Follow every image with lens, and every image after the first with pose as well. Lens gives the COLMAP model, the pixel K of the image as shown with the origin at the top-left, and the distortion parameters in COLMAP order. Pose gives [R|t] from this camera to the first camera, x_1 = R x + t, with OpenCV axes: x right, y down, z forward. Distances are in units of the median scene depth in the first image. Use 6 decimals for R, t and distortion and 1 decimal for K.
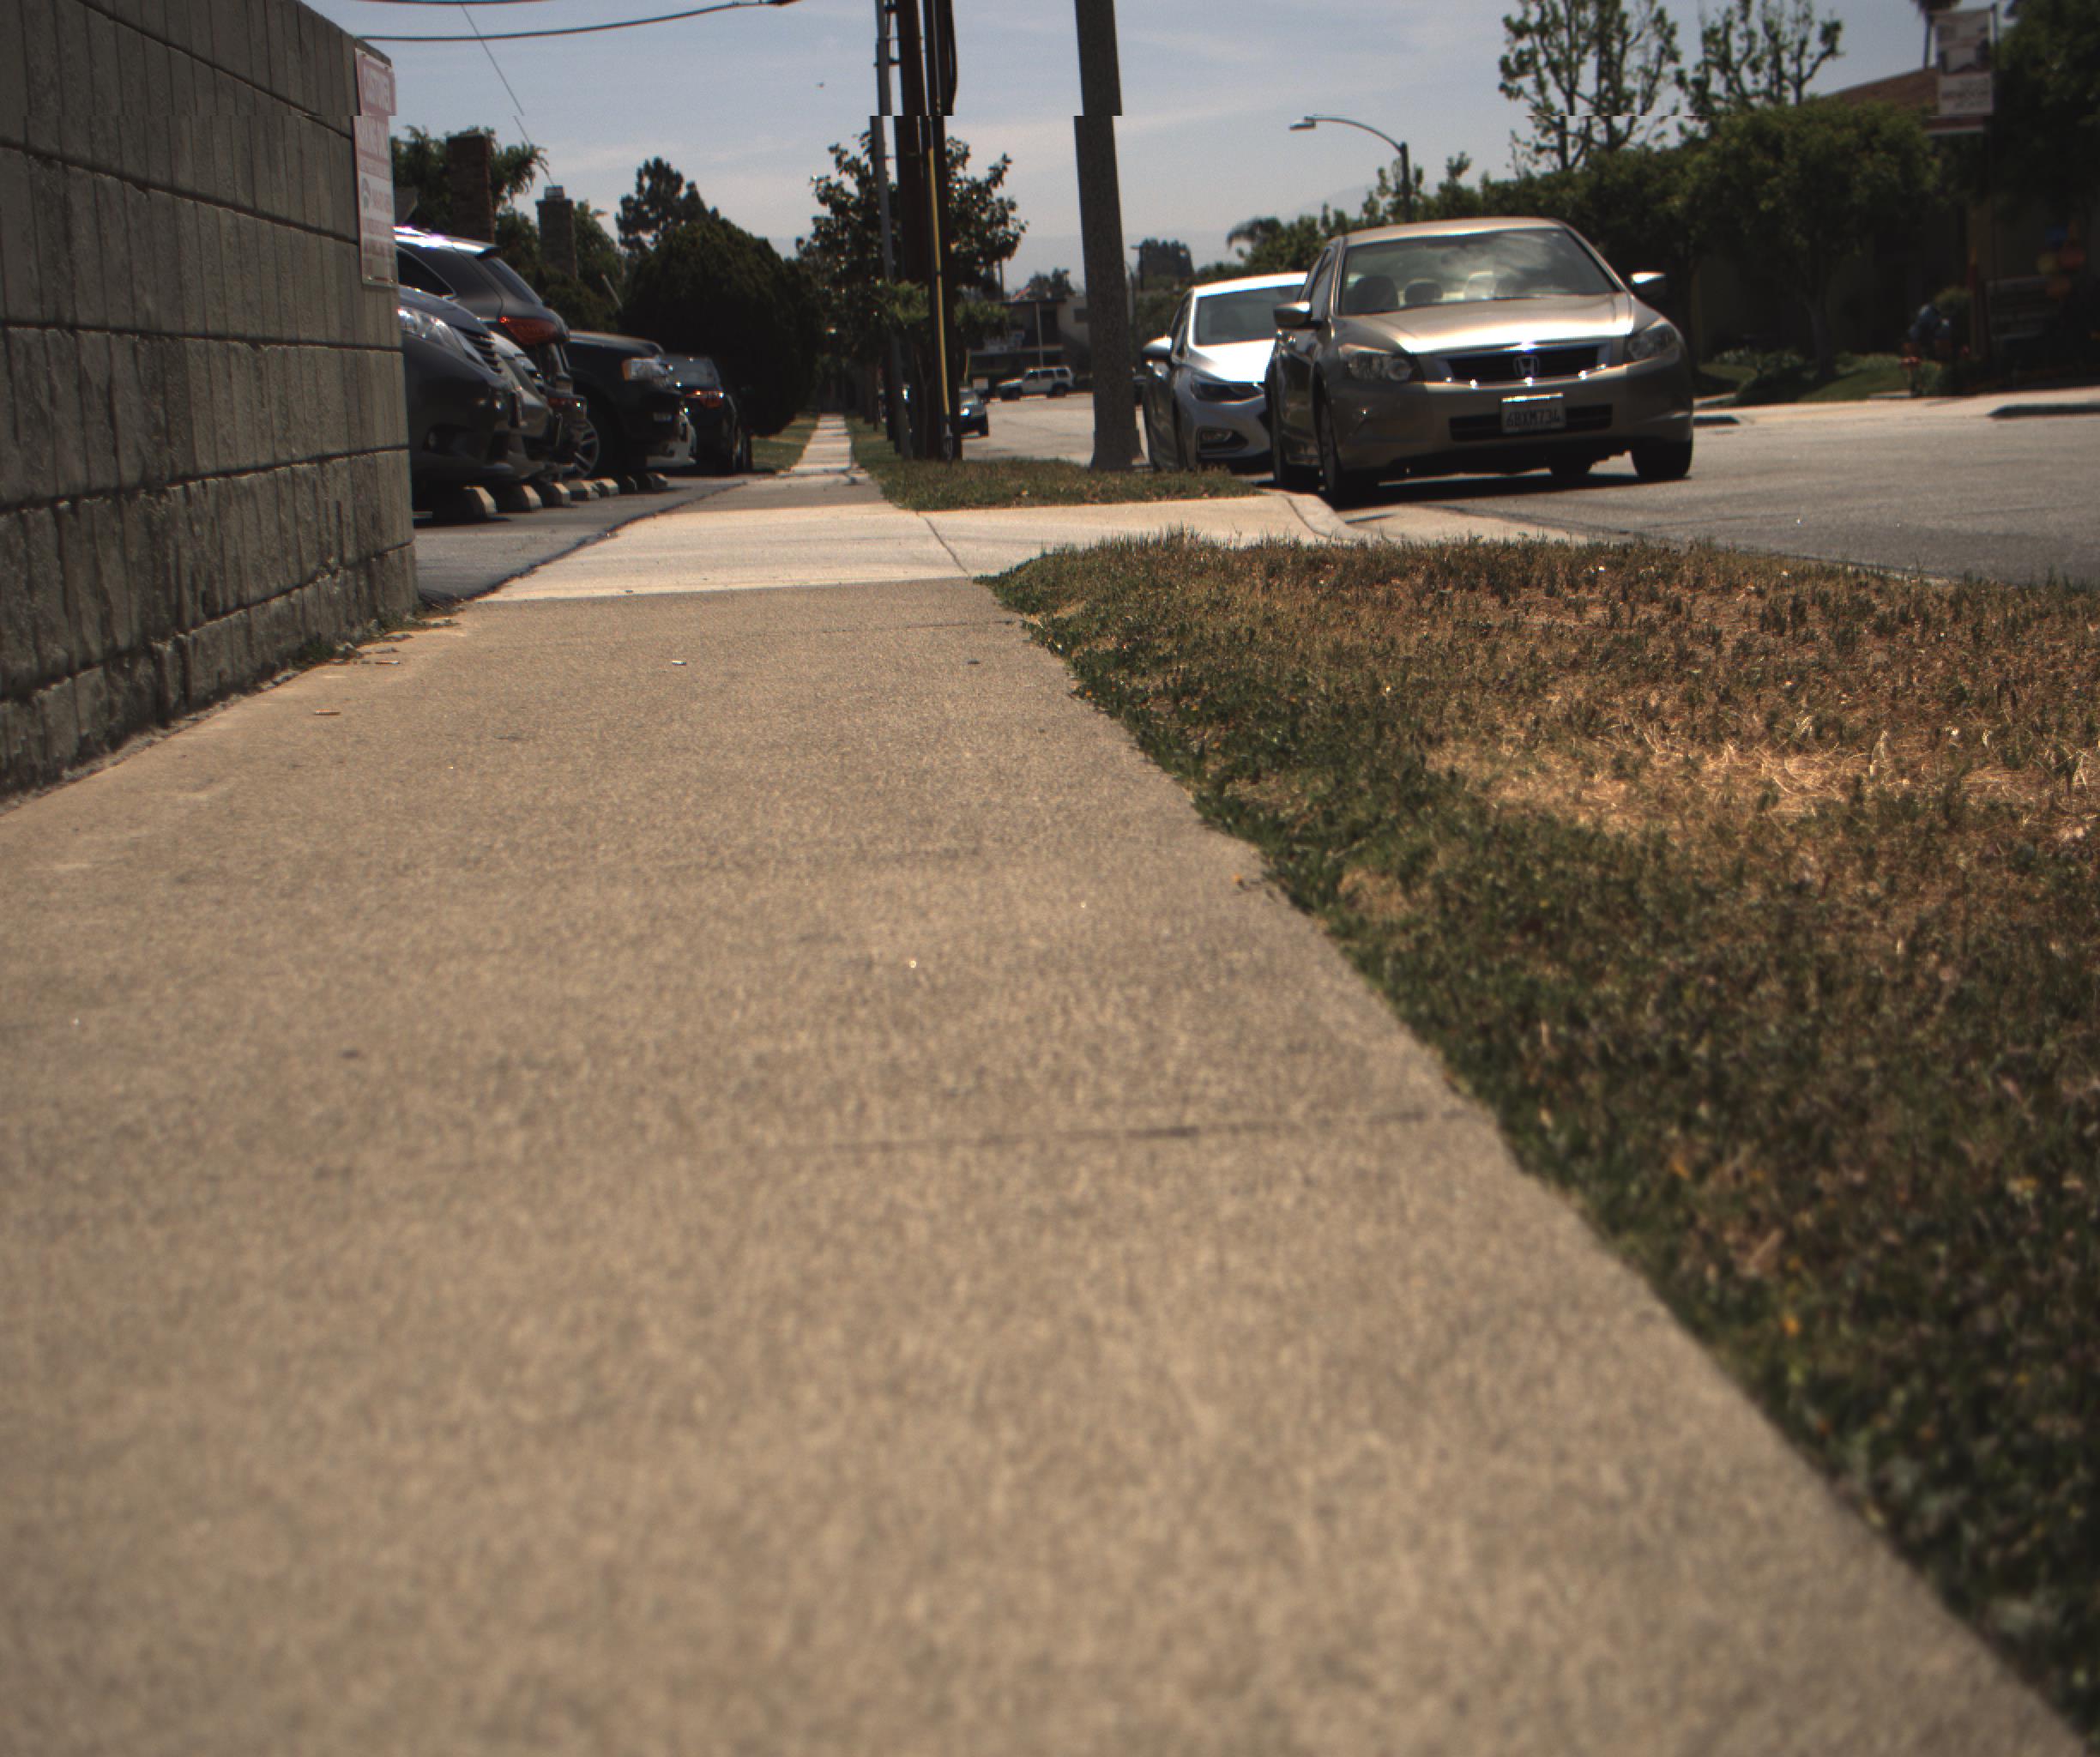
lens RADIAL K [[3942.8, 0, 1014.8], [0, 3942.8, 872.6], [0, 0, 1]] dist [-0.180345, 0.842869]
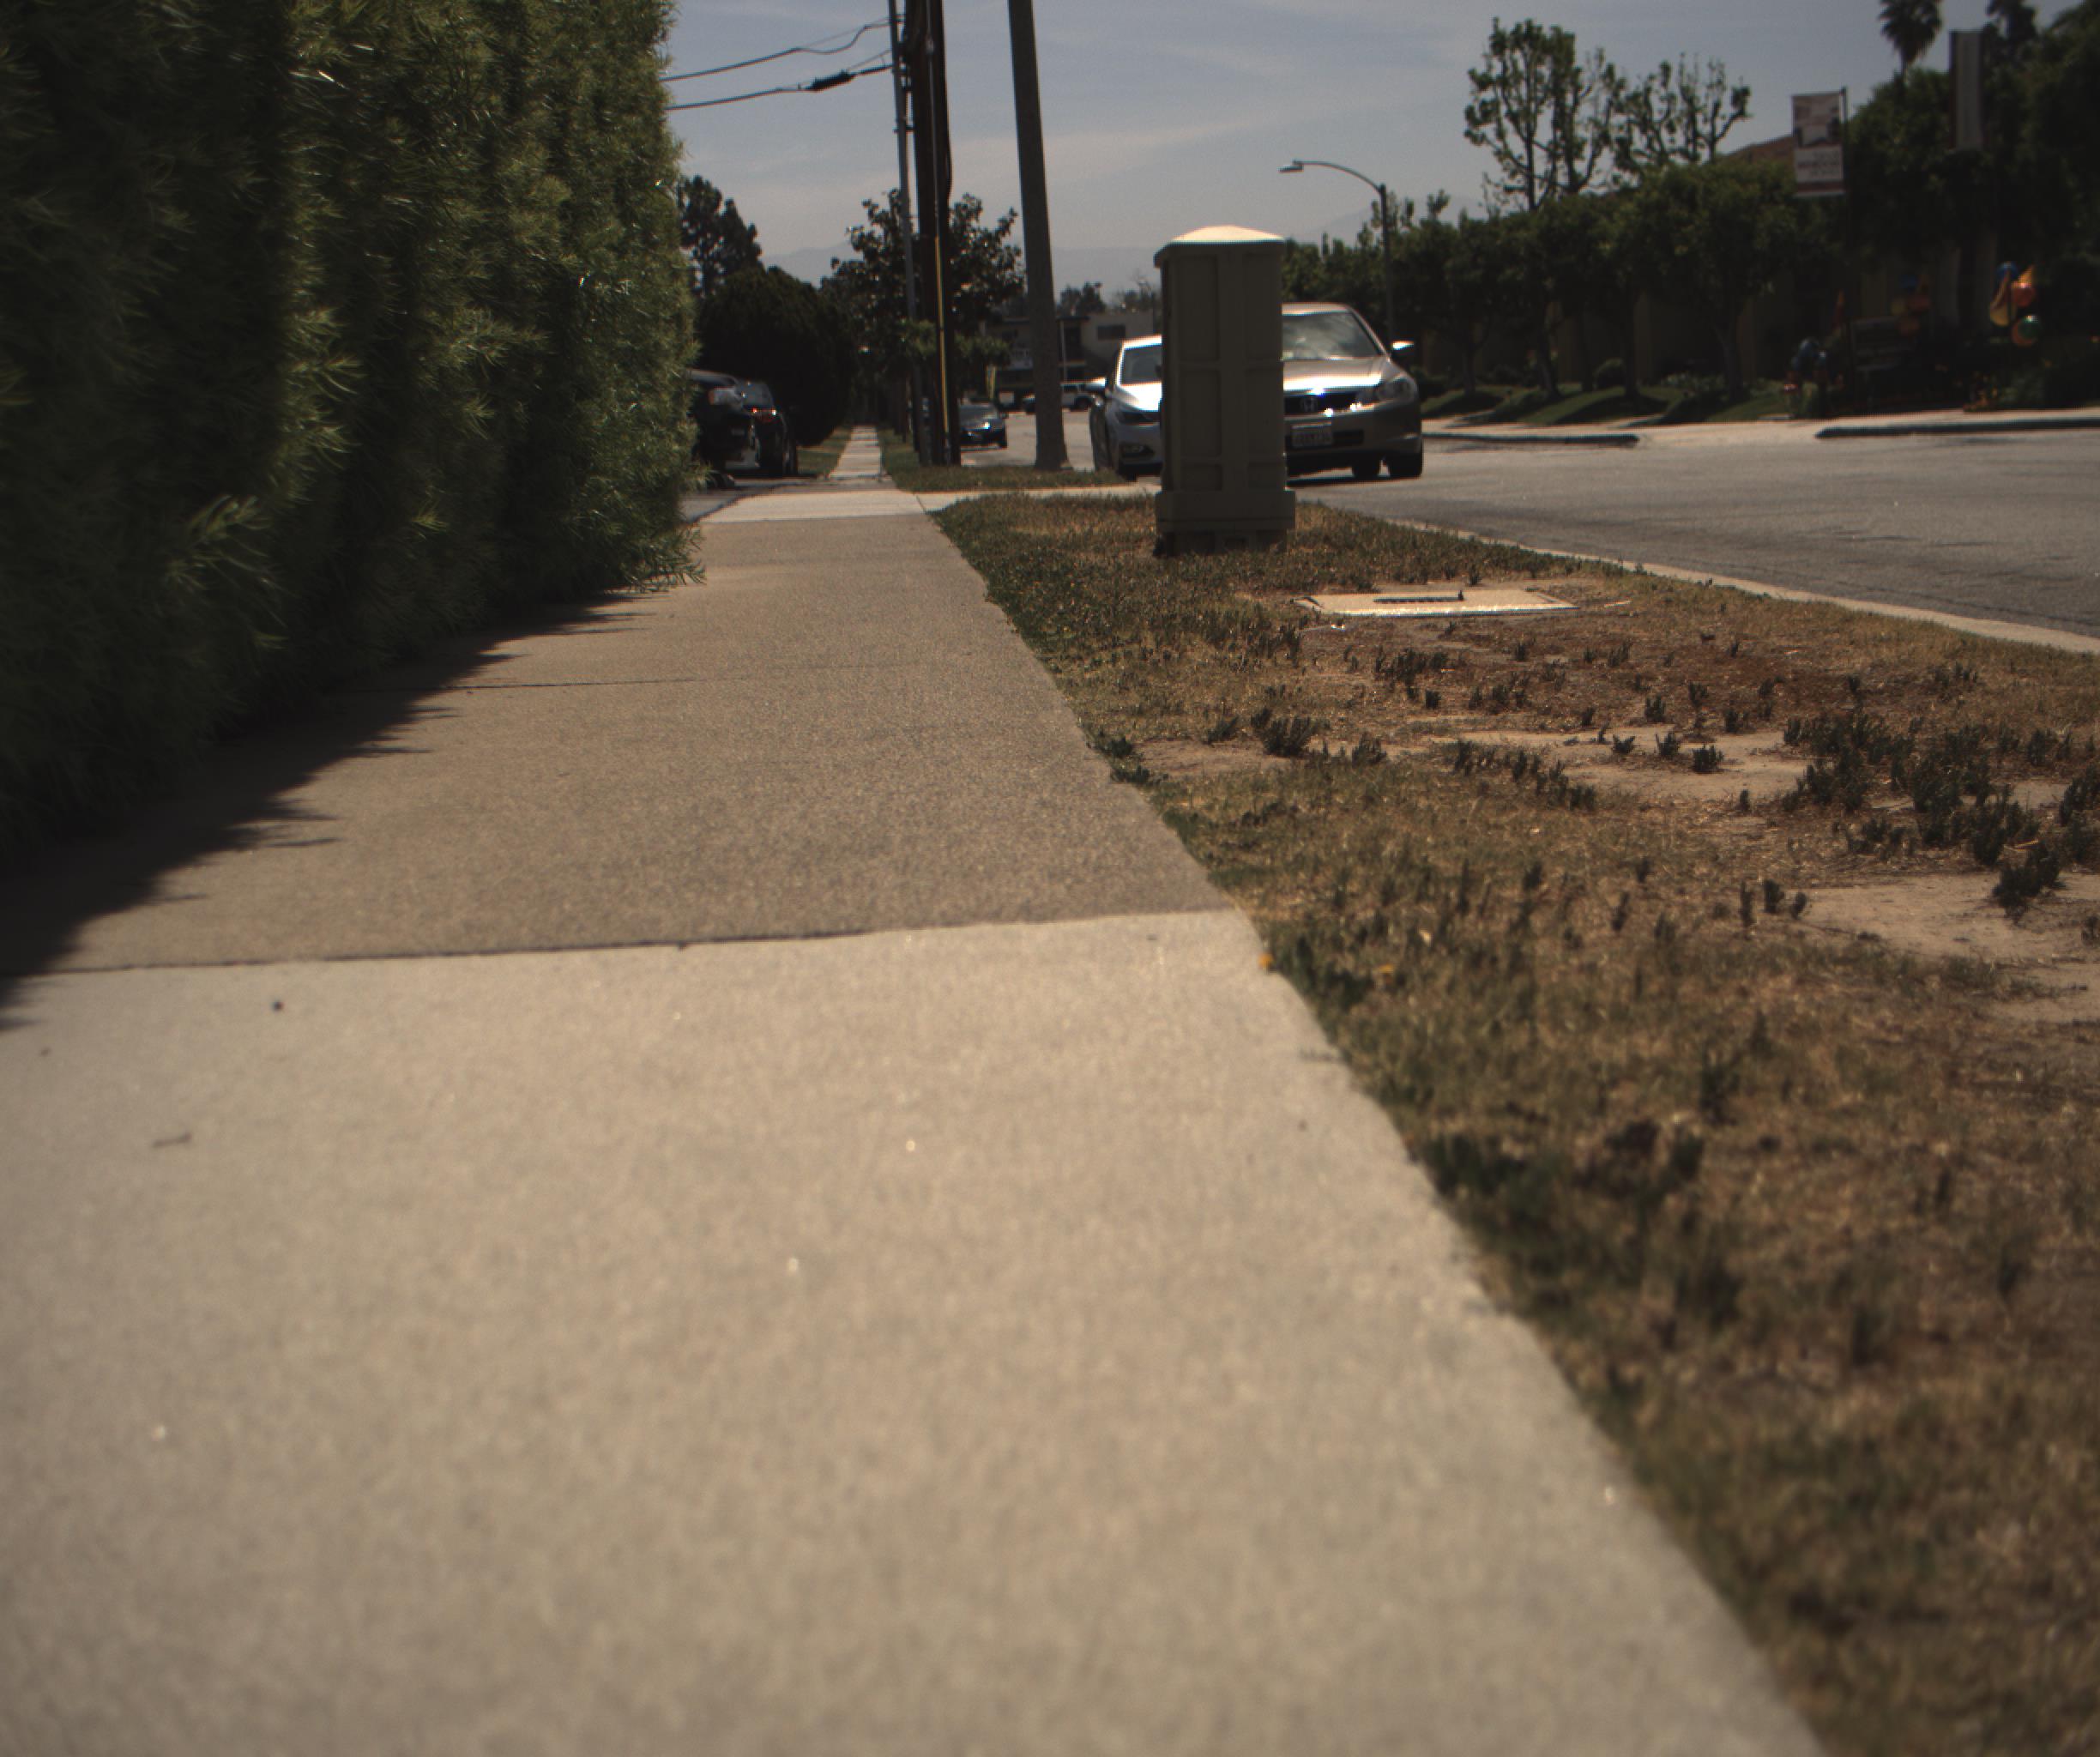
lens RADIAL K [[3942.8, 0, 1014.8], [0, 3942.8, 872.6], [0, 0, 1]] dist [-0.180345, 0.842869]
pose [[0.999947, 0.007085, -0.007480, 0.014531], [-0.007107, 0.999971, -0.002861, 0.033642], [0.007460, 0.002914, 0.999968, -0.304313]]
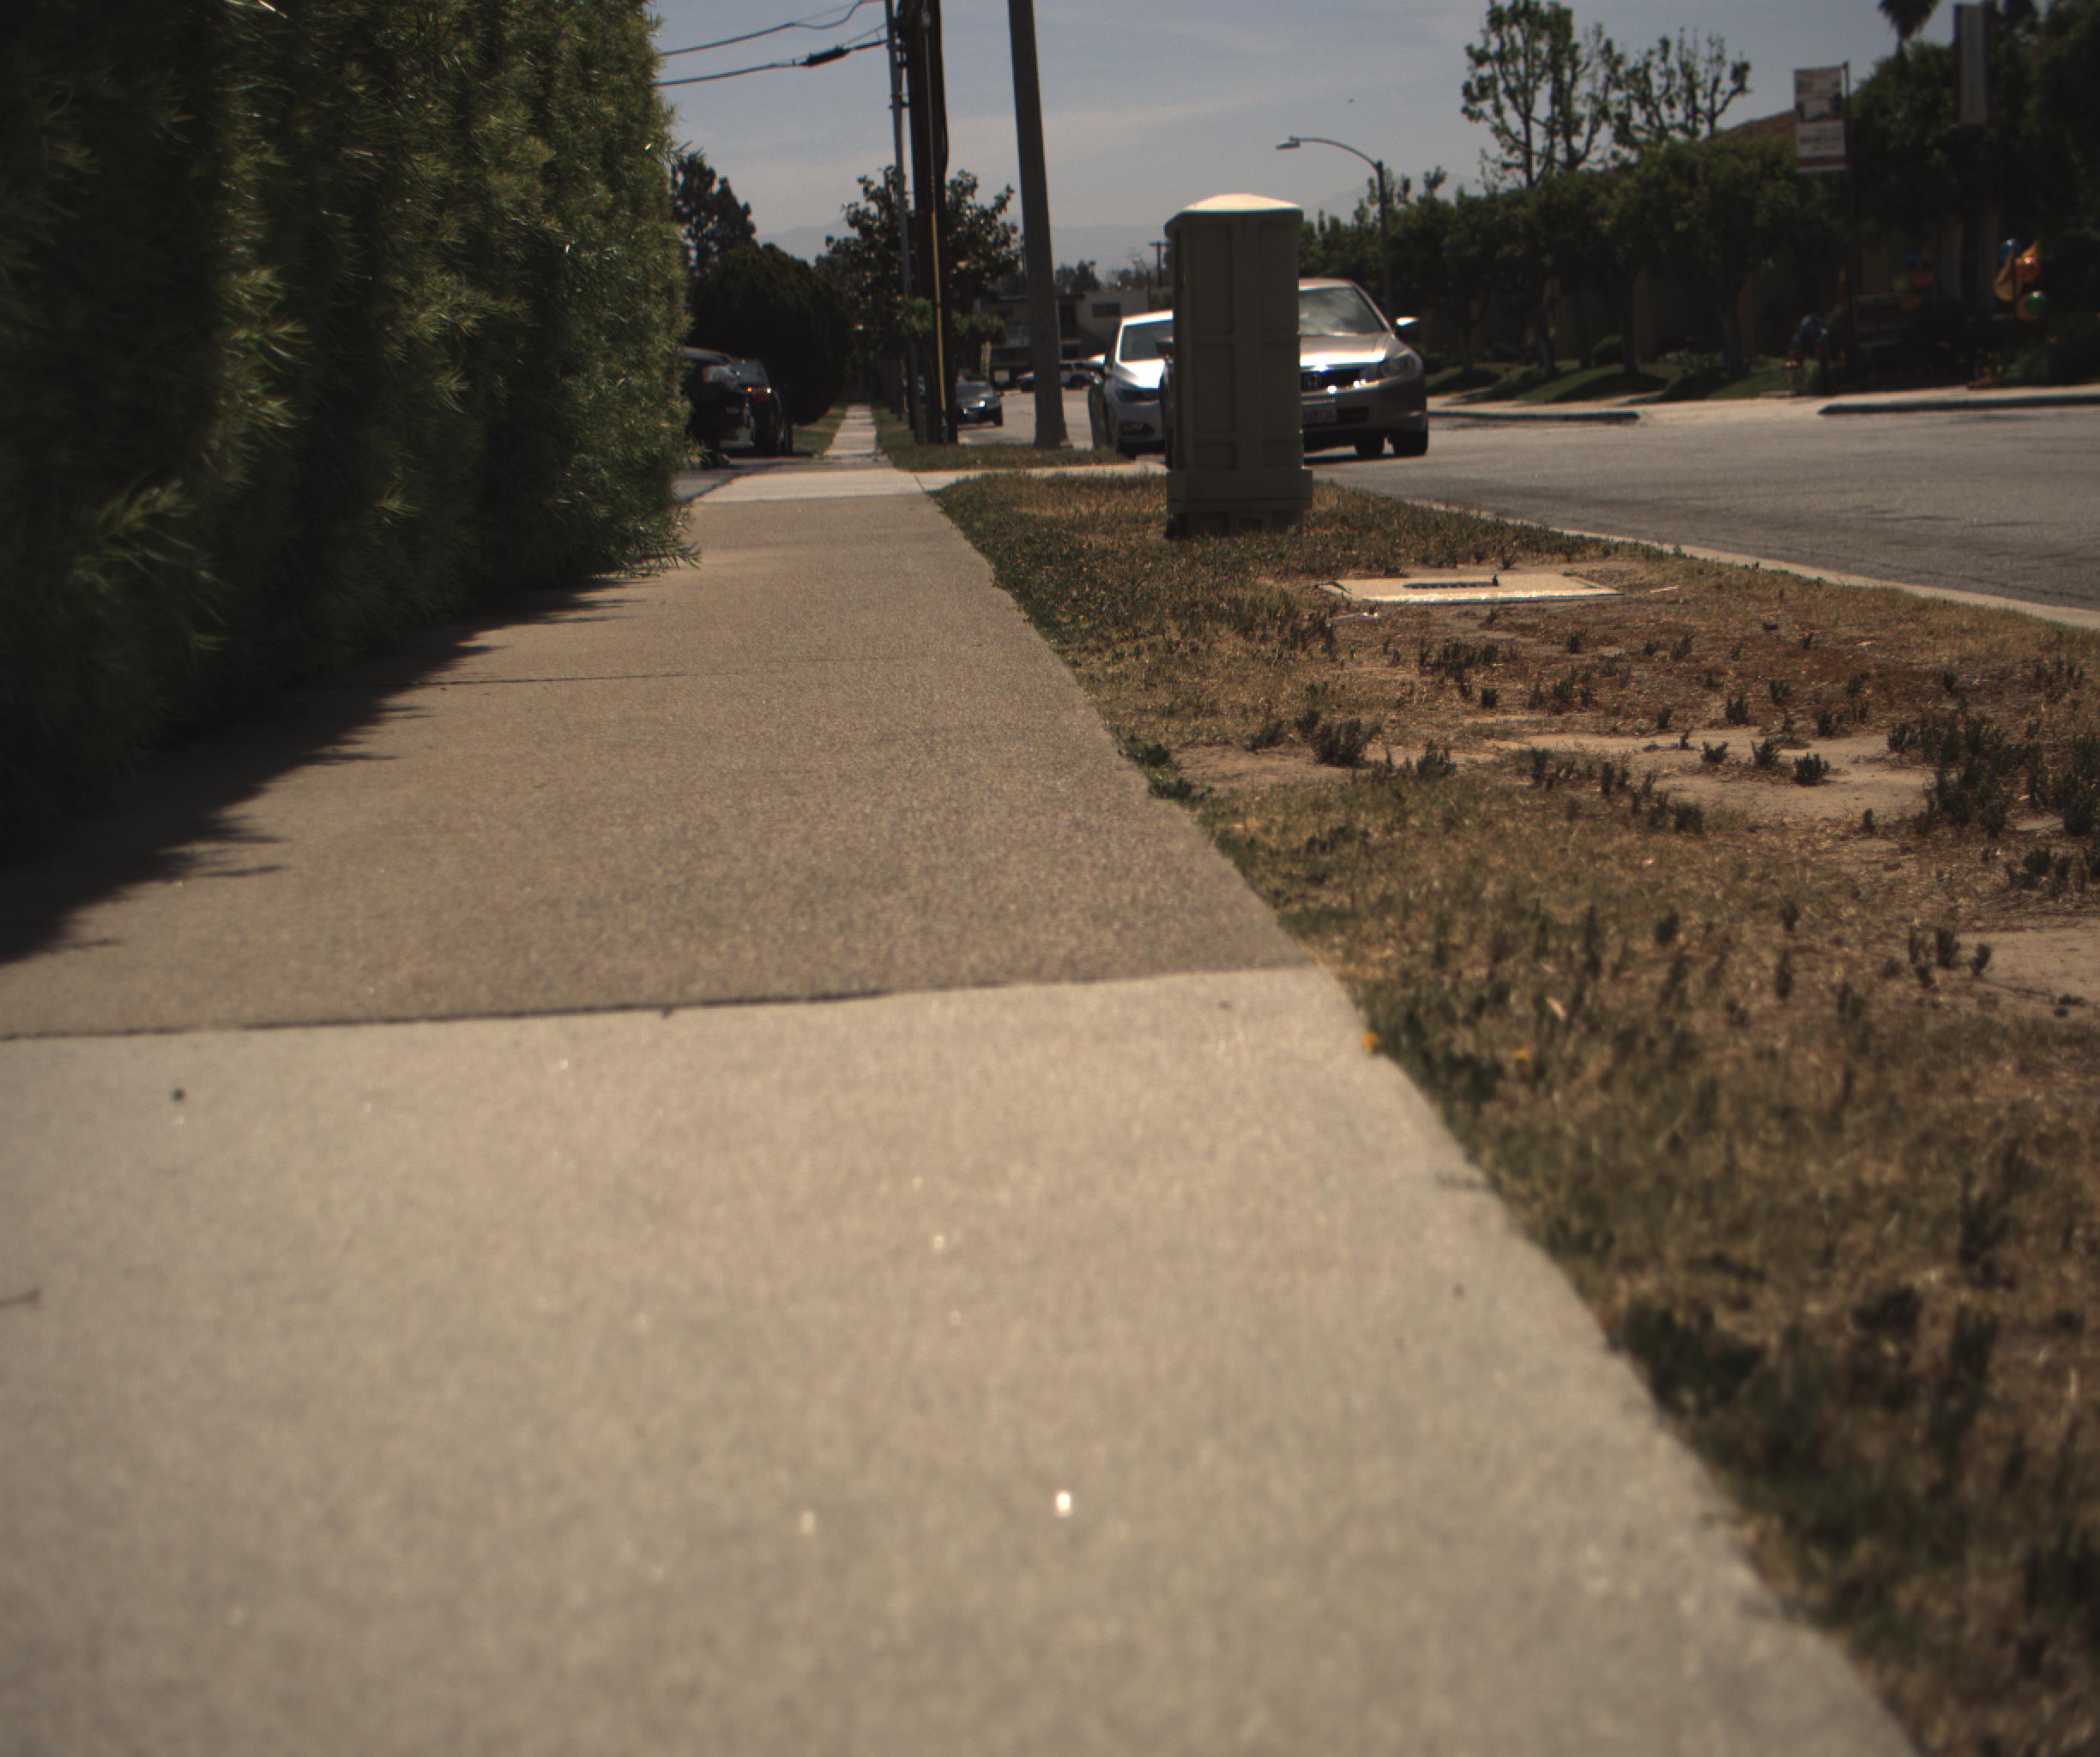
lens RADIAL K [[3942.8, 0, 1014.8], [0, 3942.8, 872.6], [0, 0, 1]] dist [-0.180345, 0.842869]
pose [[0.999965, 0.005553, -0.006264, 0.013517], [-0.005537, 0.999981, 0.002566, 0.032268], [0.006279, -0.002532, 0.999977, -0.291143]]
